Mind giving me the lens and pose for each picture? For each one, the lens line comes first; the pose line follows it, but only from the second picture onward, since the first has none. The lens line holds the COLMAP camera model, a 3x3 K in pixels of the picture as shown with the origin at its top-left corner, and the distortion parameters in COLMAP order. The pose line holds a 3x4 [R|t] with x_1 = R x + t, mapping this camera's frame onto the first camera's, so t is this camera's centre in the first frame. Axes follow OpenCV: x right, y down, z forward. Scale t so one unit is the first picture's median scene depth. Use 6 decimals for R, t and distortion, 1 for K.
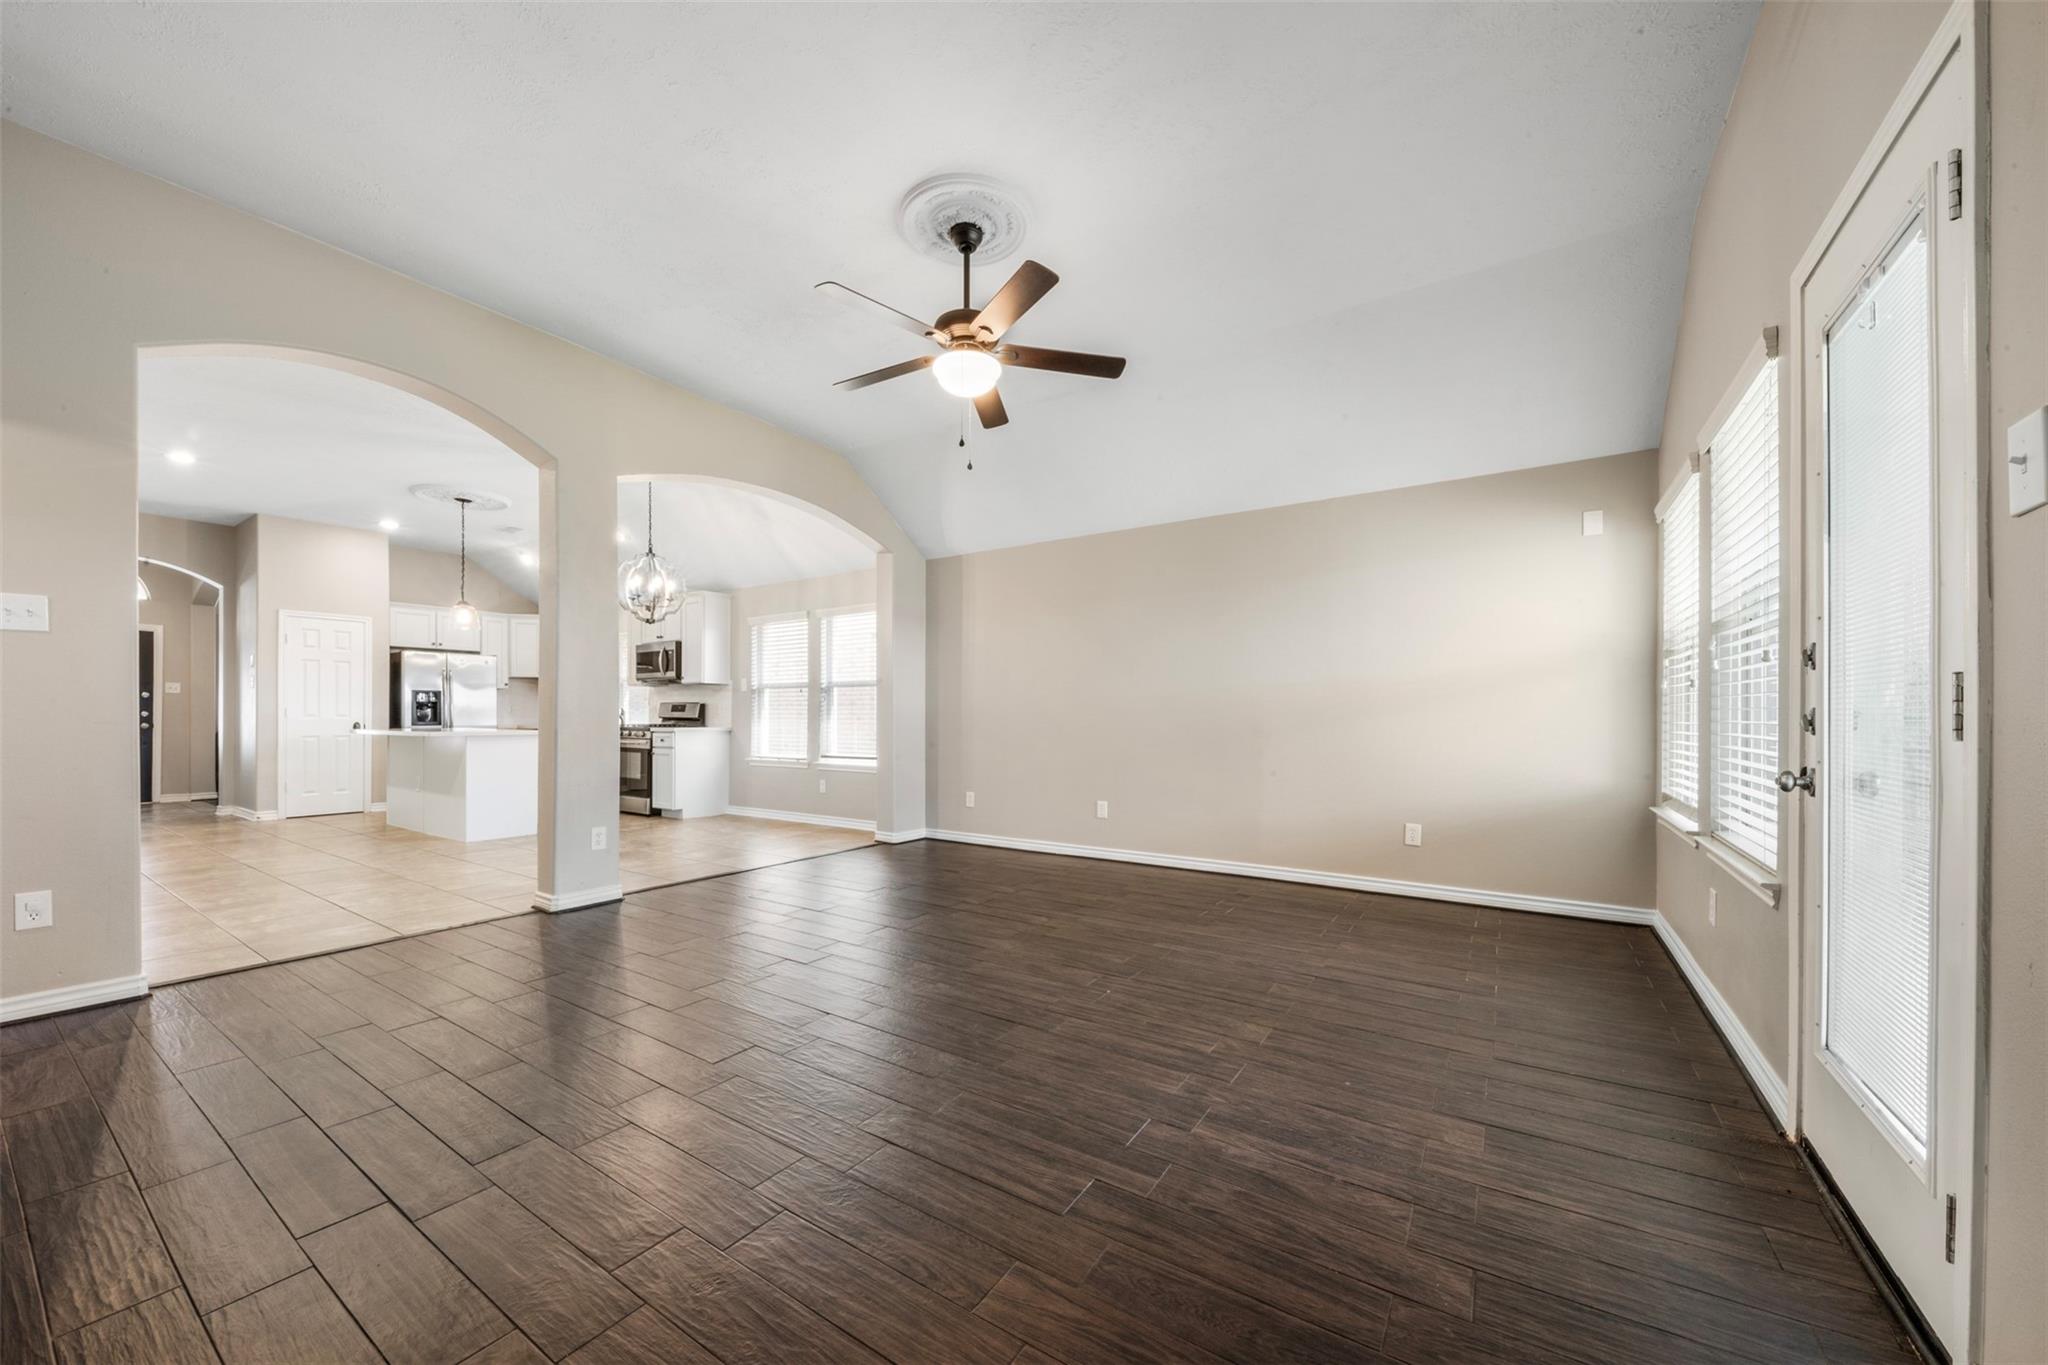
lens RADIAL K [[757.3, 0, 1032.5], [0, 757.3, 719.2], [0, 0, 1]] dist [0.005578, -0.001041]
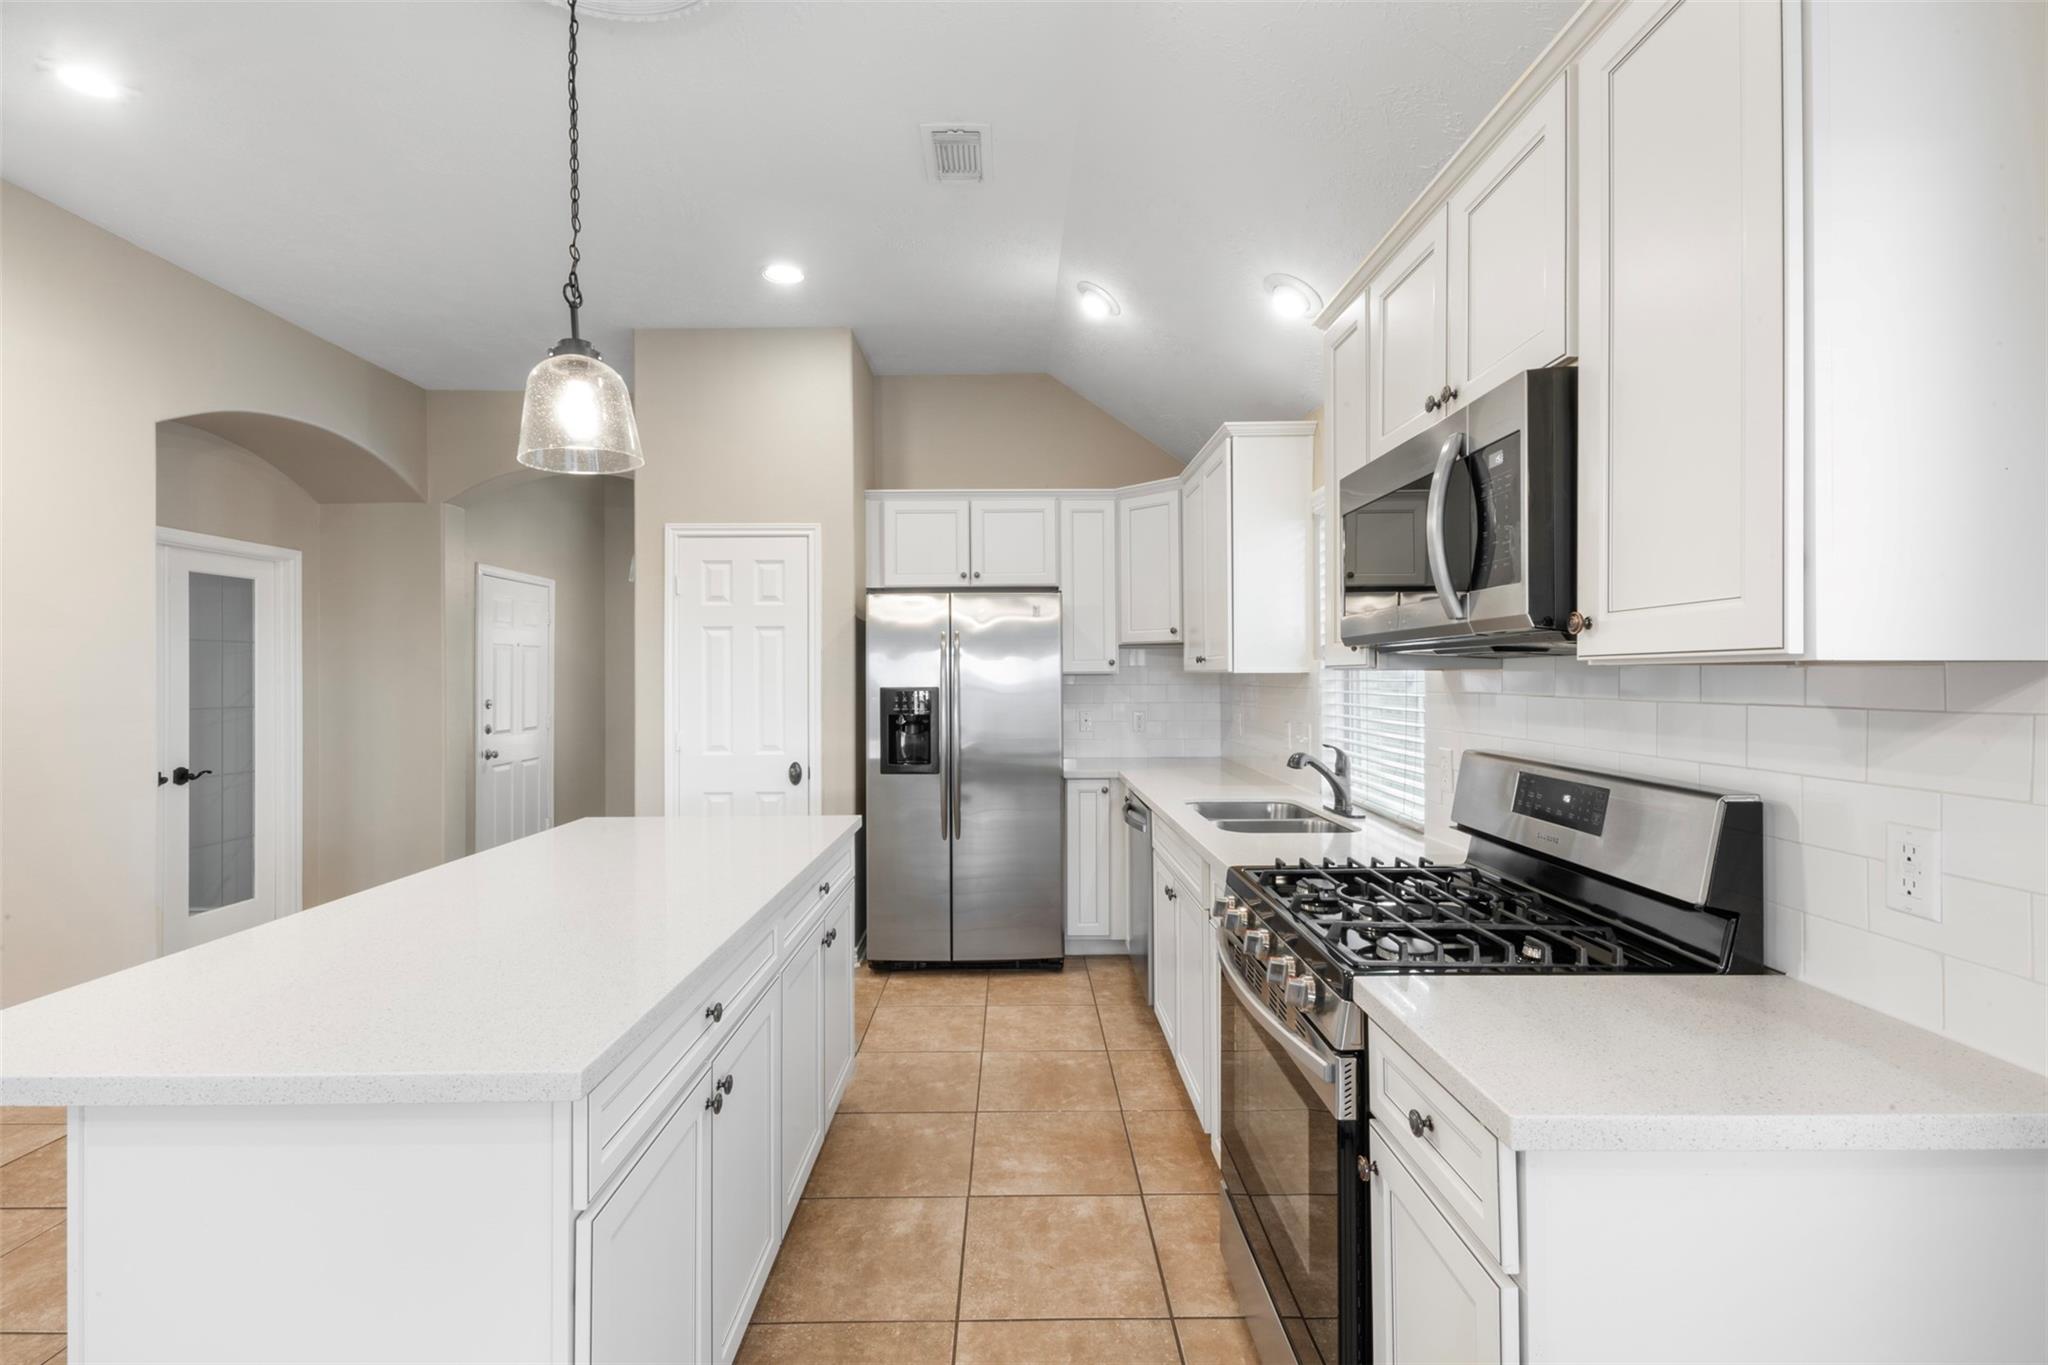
lens RADIAL K [[891.4, 0, 1033.6], [0, 891.4, 663.8], [0, 0, 1]] dist [-0.002280, 0.000793]
pose [[0.570473, -0.017124, -0.821138, -0.371773], [0.007798, 0.999850, -0.015434, -0.043375], [0.821279, 0.002402, 0.570522, 0.794629]]
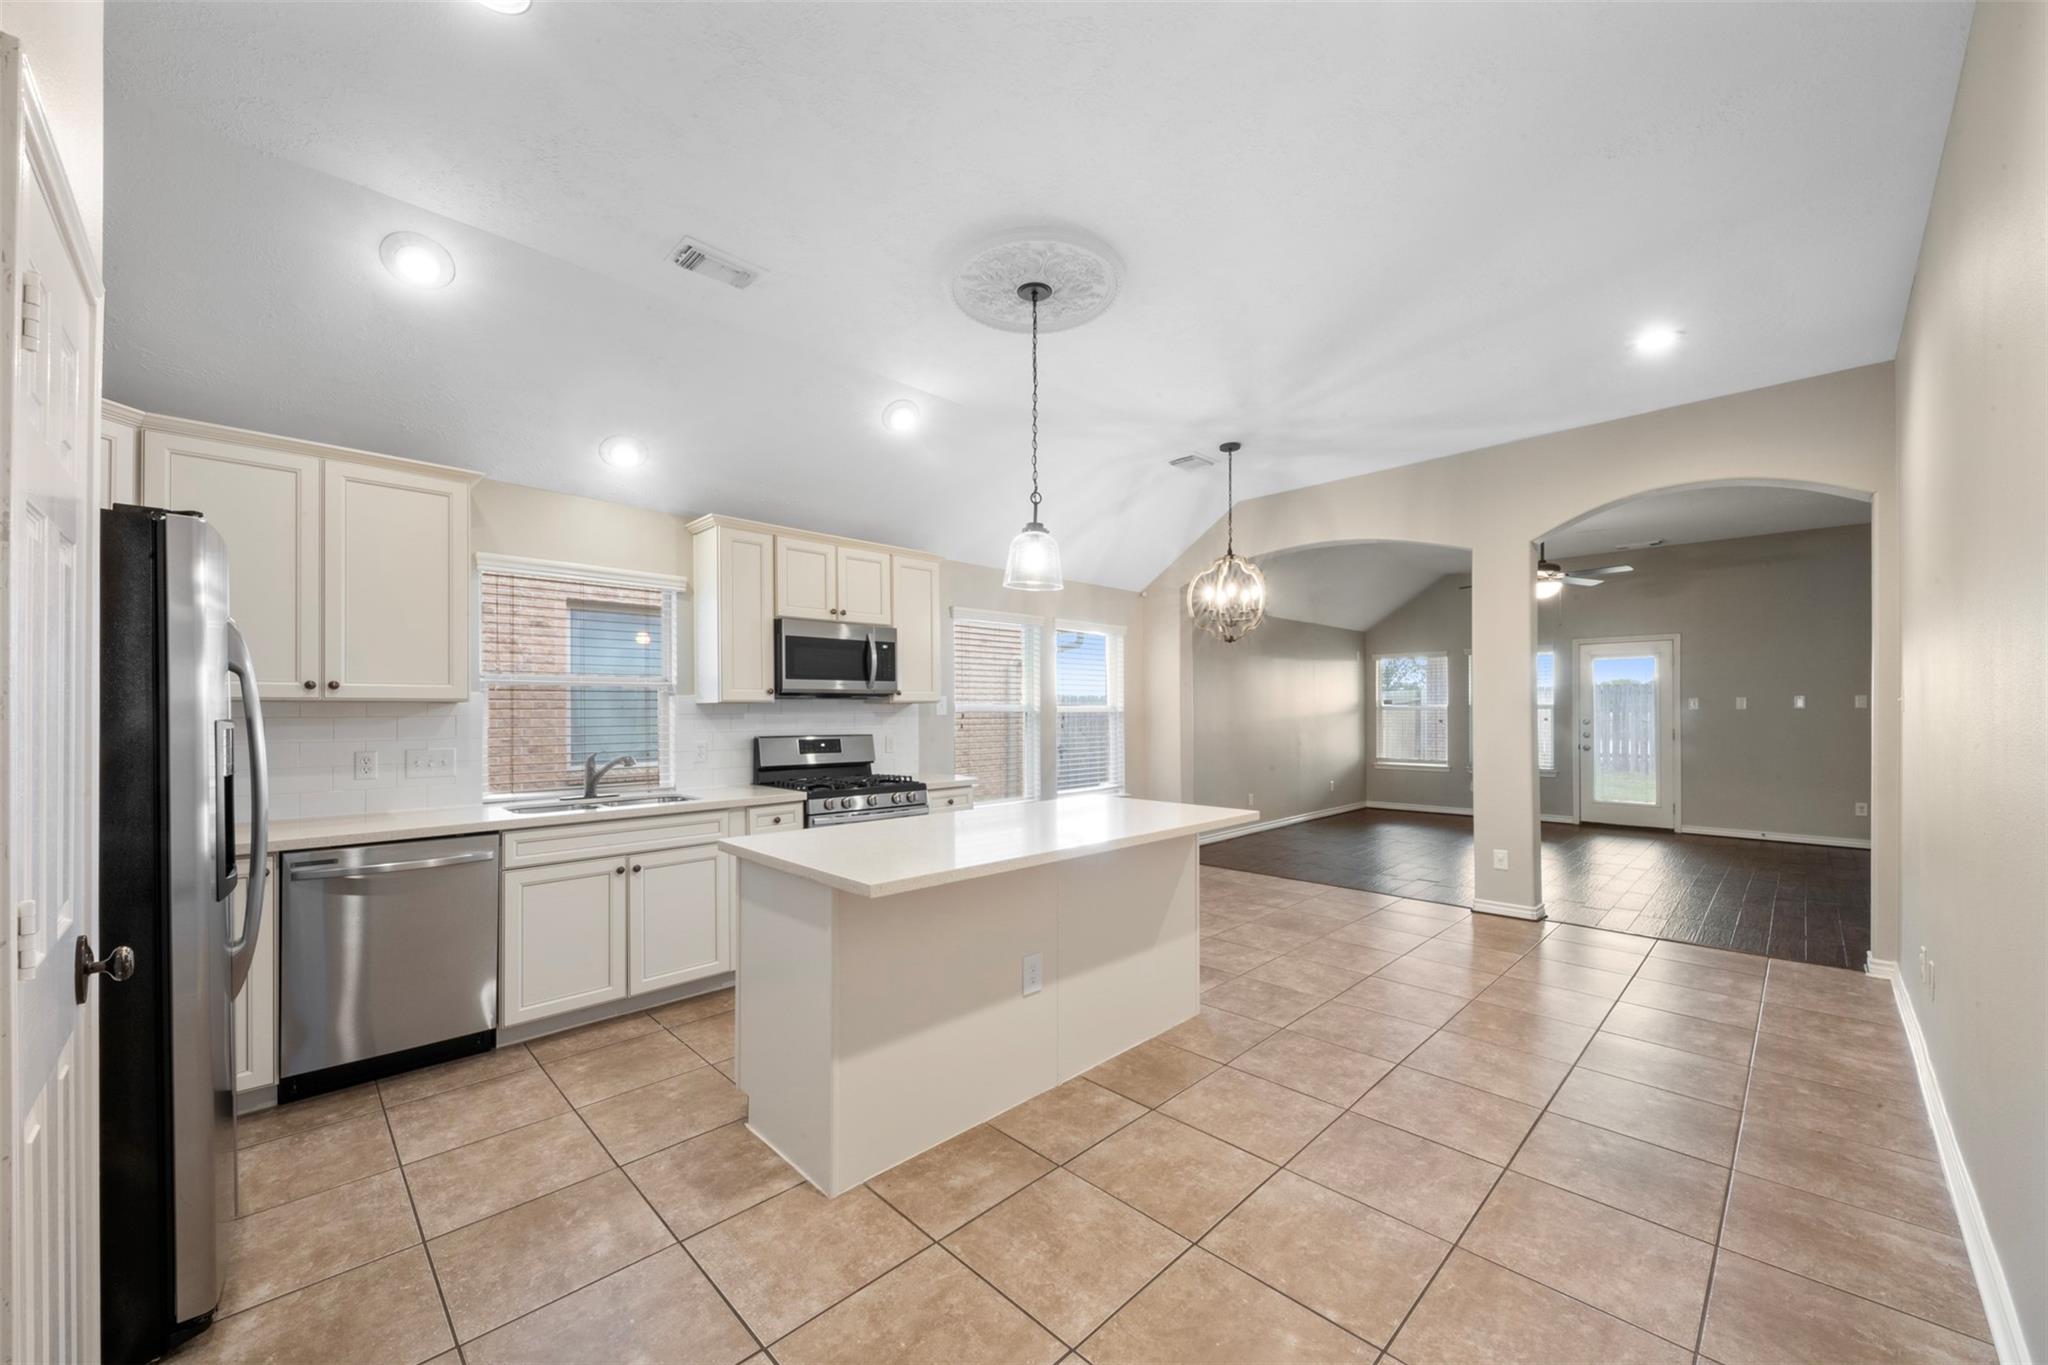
lens RADIAL K [[757.3, 0, 1028.5], [0, 757.3, 703.9], [0, 0, 1]] dist [0.005578, -0.001041]
pose [[0.201127, 0.002403, 0.979562, -0.968758], [-0.000063, 0.999997, -0.002440, -0.042717], [-0.979565, 0.000429, 0.201126, 0.758380]]
